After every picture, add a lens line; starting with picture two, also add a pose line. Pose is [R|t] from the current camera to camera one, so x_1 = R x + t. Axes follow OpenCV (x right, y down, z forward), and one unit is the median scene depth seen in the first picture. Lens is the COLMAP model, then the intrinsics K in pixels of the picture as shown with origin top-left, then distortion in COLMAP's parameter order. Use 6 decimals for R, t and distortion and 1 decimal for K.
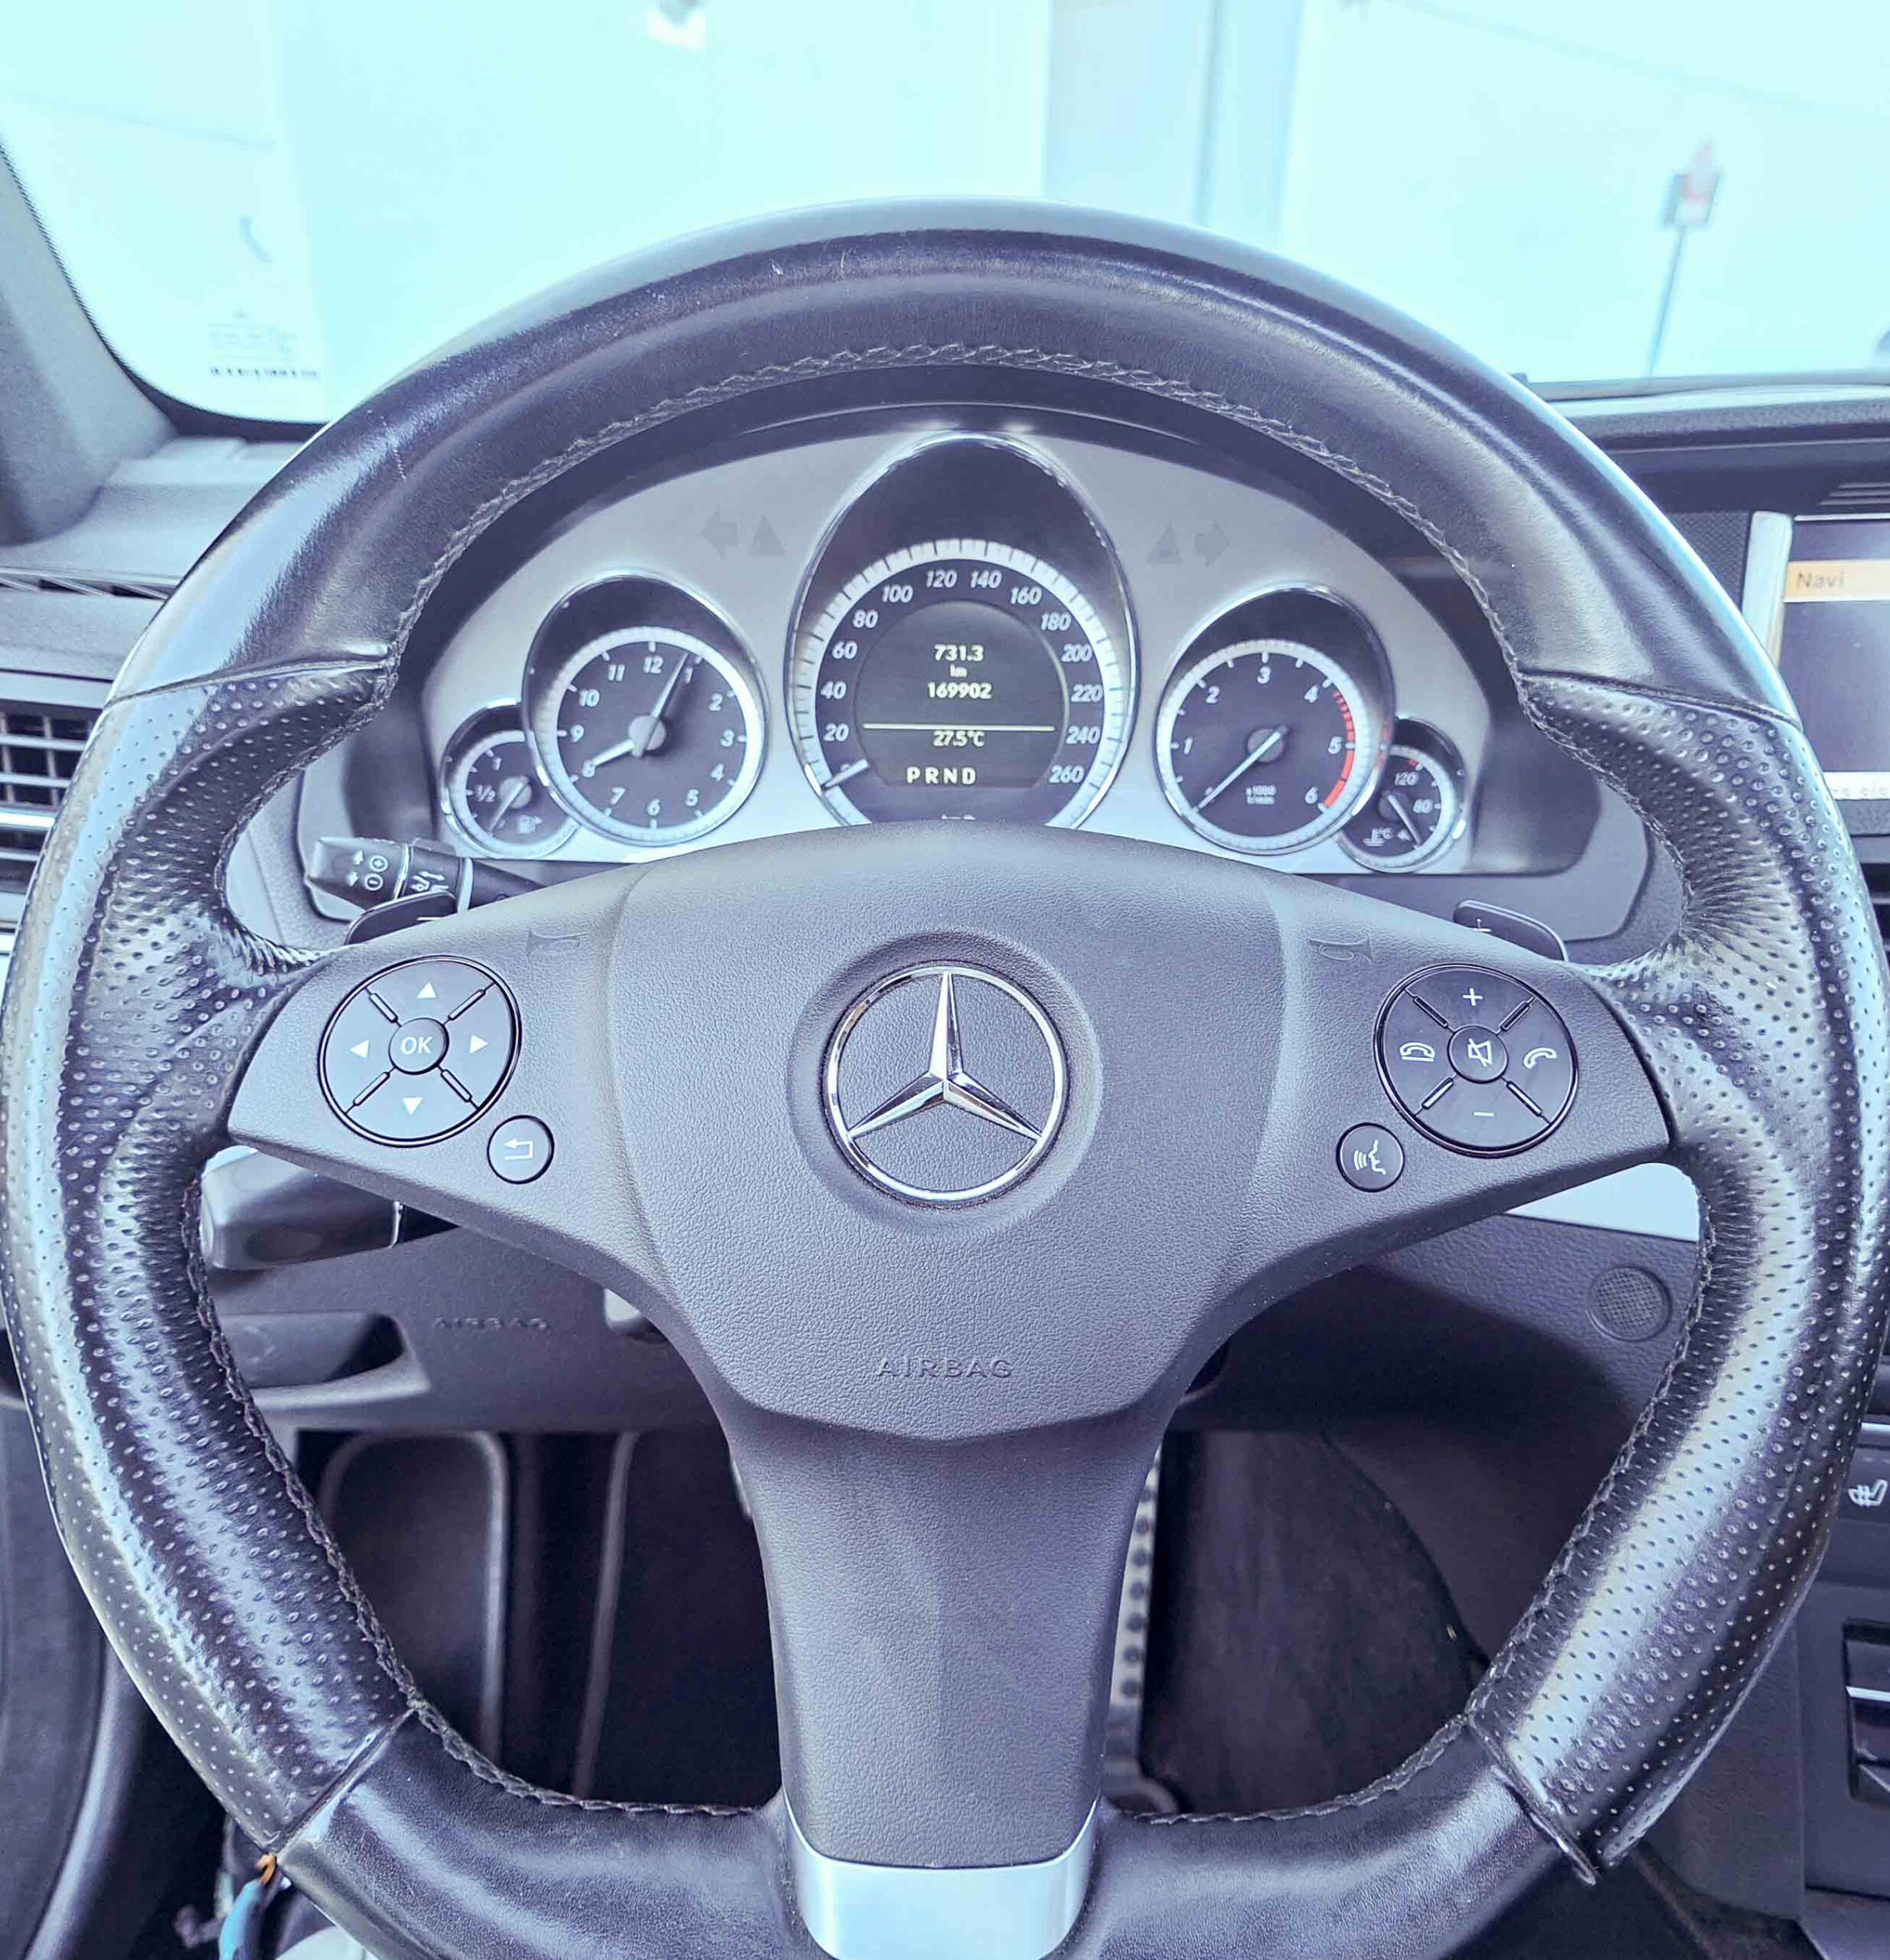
lens RADIAL K [[1631.7, 0, 945.0], [0, 1631.7, 980.0], [0, 0, 1]] dist [0.153910, 0.000563]
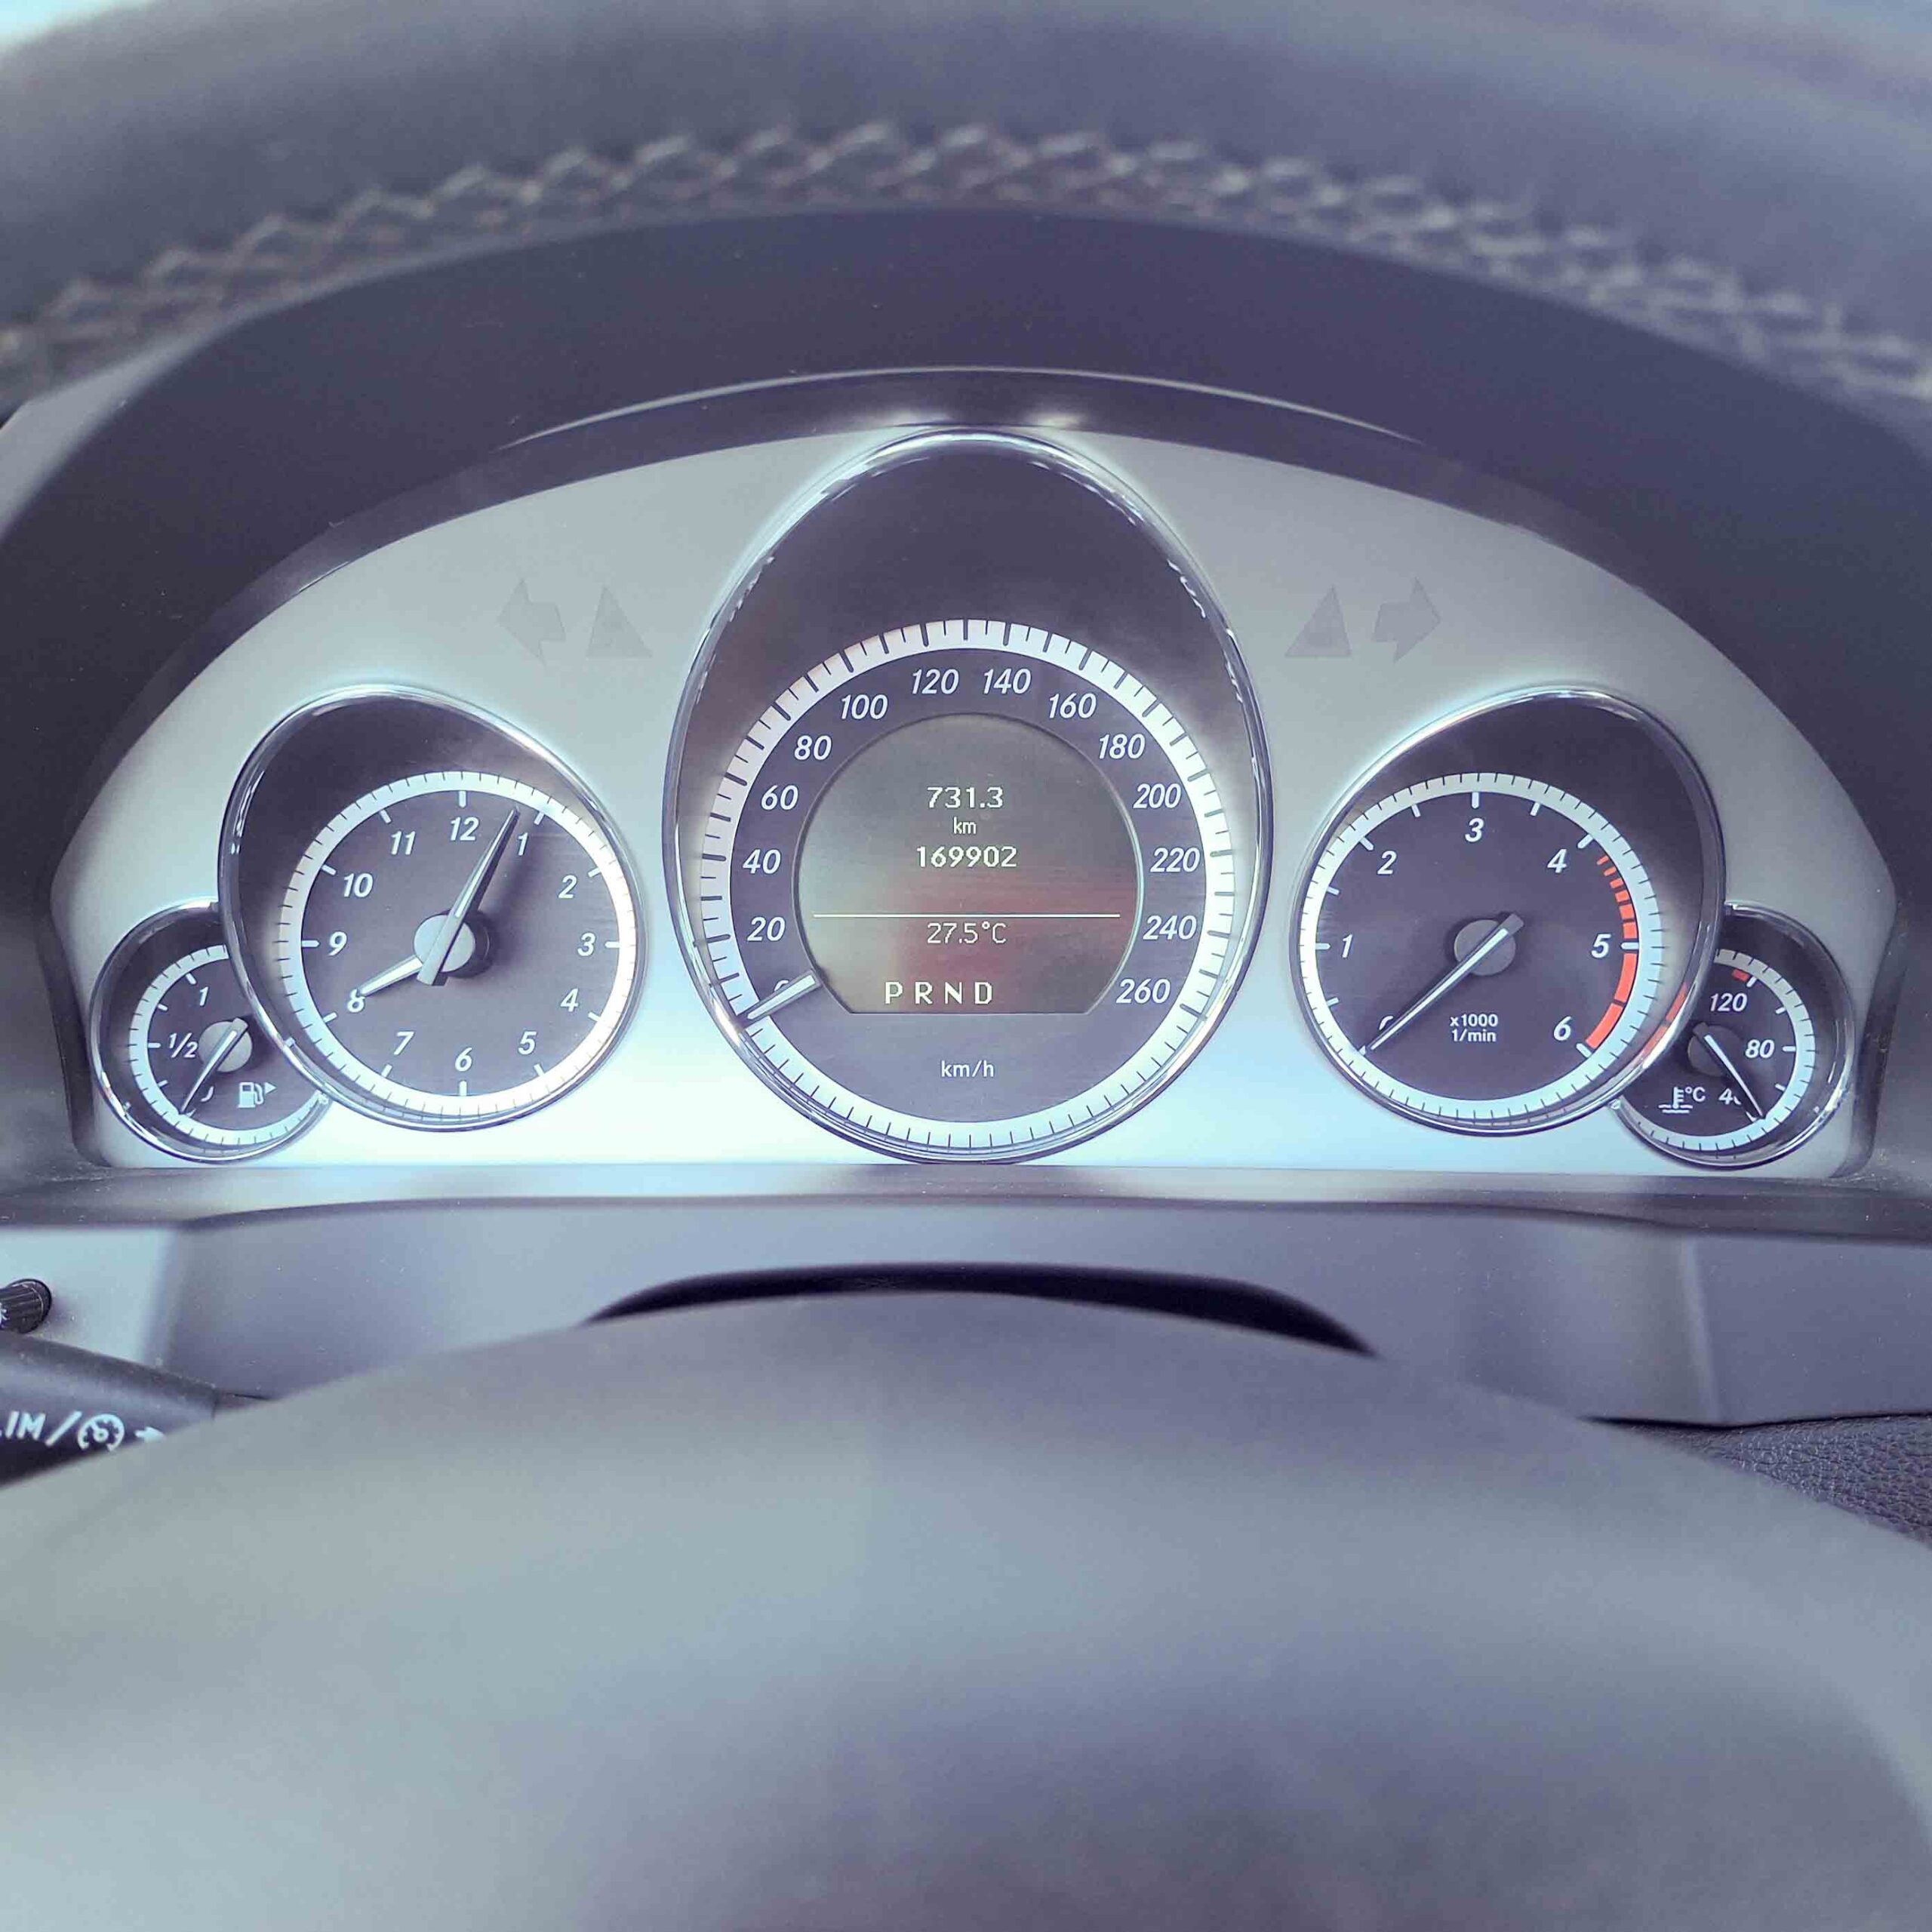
lens RADIAL K [[1913.5, 0, 899.9], [0, 1913.5, 995.9], [0, 0, 1]] dist [0.209362, -0.332874]
pose [[0.999082, -0.010750, -0.041467, 0.013574], [0.008116, 0.997970, -0.063162, -0.081567], [0.042062, 0.062768, 0.997141, 0.290405]]
